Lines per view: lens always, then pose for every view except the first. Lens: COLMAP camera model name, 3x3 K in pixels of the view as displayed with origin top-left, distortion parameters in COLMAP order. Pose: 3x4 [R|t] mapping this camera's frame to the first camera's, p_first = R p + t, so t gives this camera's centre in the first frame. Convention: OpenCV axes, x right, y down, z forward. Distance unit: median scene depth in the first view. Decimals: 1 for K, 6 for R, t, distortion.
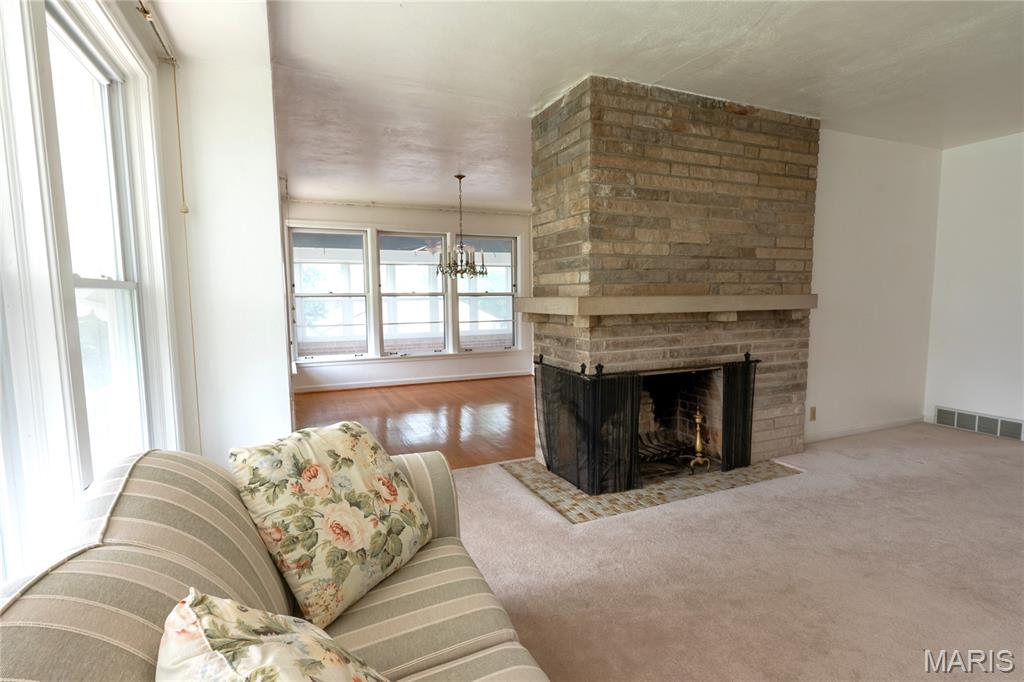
lens RADIAL K [[497.4, 0, 510.8], [0, 497.4, 338.9], [0, 0, 1]] dist [0.003433, -0.000212]
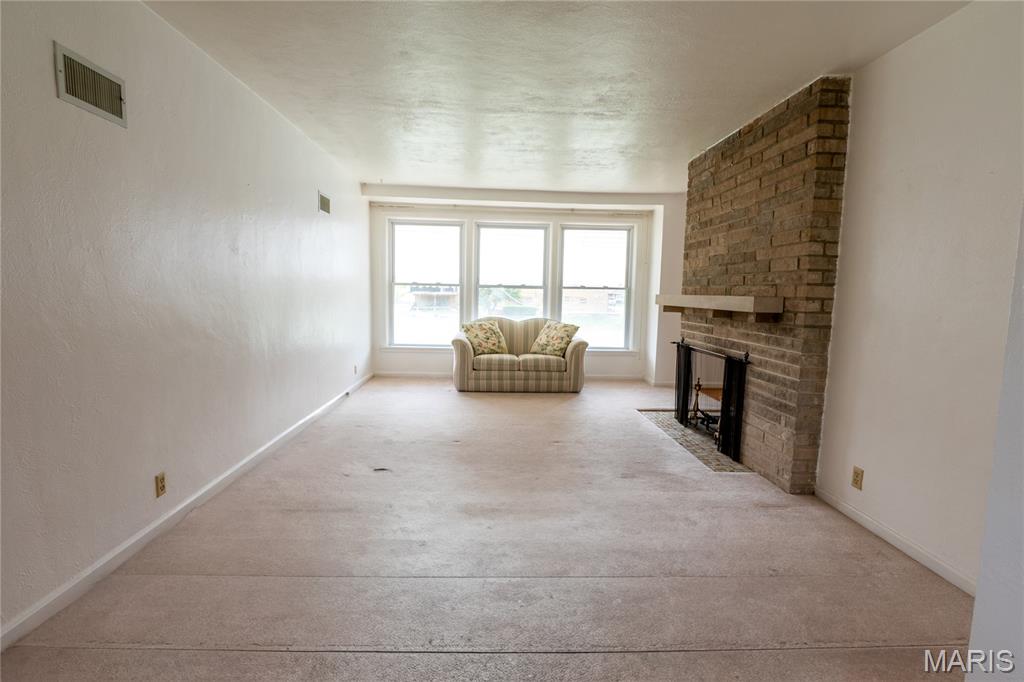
lens RADIAL K [[497.4, 0, 510.5], [0, 497.4, 343.6], [0, 0, 1]] dist [0.003433, -0.000212]
pose [[-0.356799, 0.097187, -0.929112, 1.577361], [-0.101395, 0.984669, 0.141937, -0.086100], [0.928662, 0.144851, -0.341474, 0.877310]]
